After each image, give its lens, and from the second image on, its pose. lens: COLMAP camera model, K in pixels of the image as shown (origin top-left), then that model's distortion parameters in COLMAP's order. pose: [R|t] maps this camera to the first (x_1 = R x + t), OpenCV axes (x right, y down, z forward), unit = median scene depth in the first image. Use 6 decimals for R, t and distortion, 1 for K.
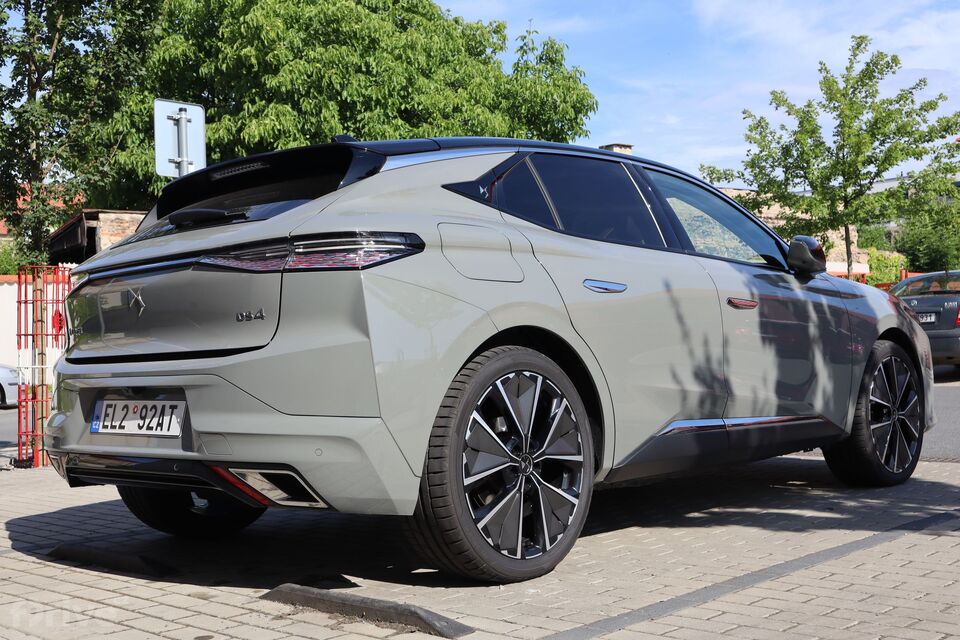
lens RADIAL K [[1102.4, 0, 479.9], [0, 1102.4, 319.4], [0, 0, 1]] dist [-0.014158, 0.000000]
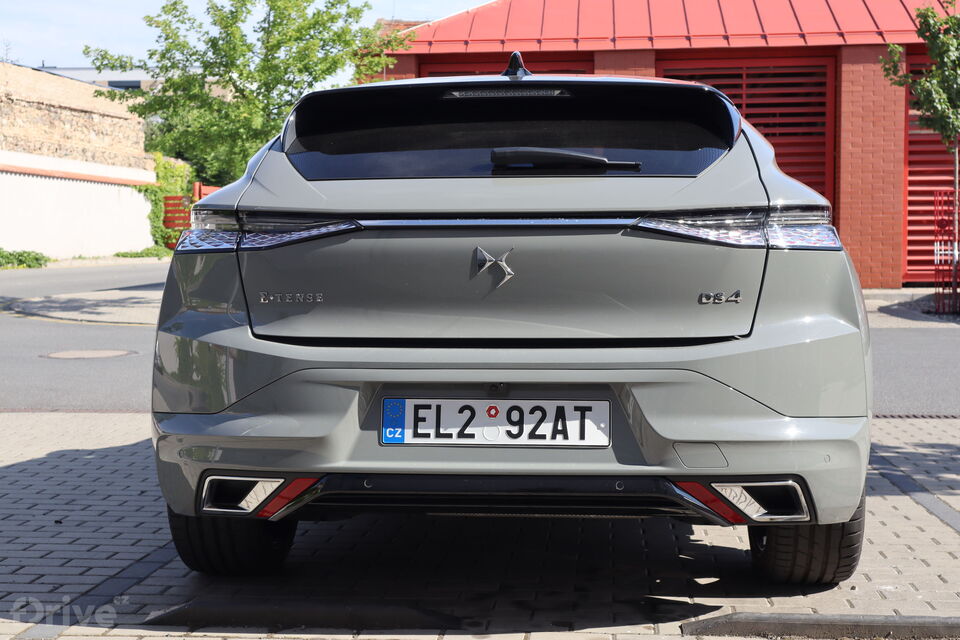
lens RADIAL K [[1322.4, 0, 479.4], [0, 1322.4, 319.1], [0, 0, 1]] dist [-0.040421, 0.000000]
pose [[0.801460, 0.004559, 0.598031, -0.863606], [-0.045315, 0.997559, 0.053125, -0.028960], [-0.596330, -0.069677, 0.799710, 0.288973]]
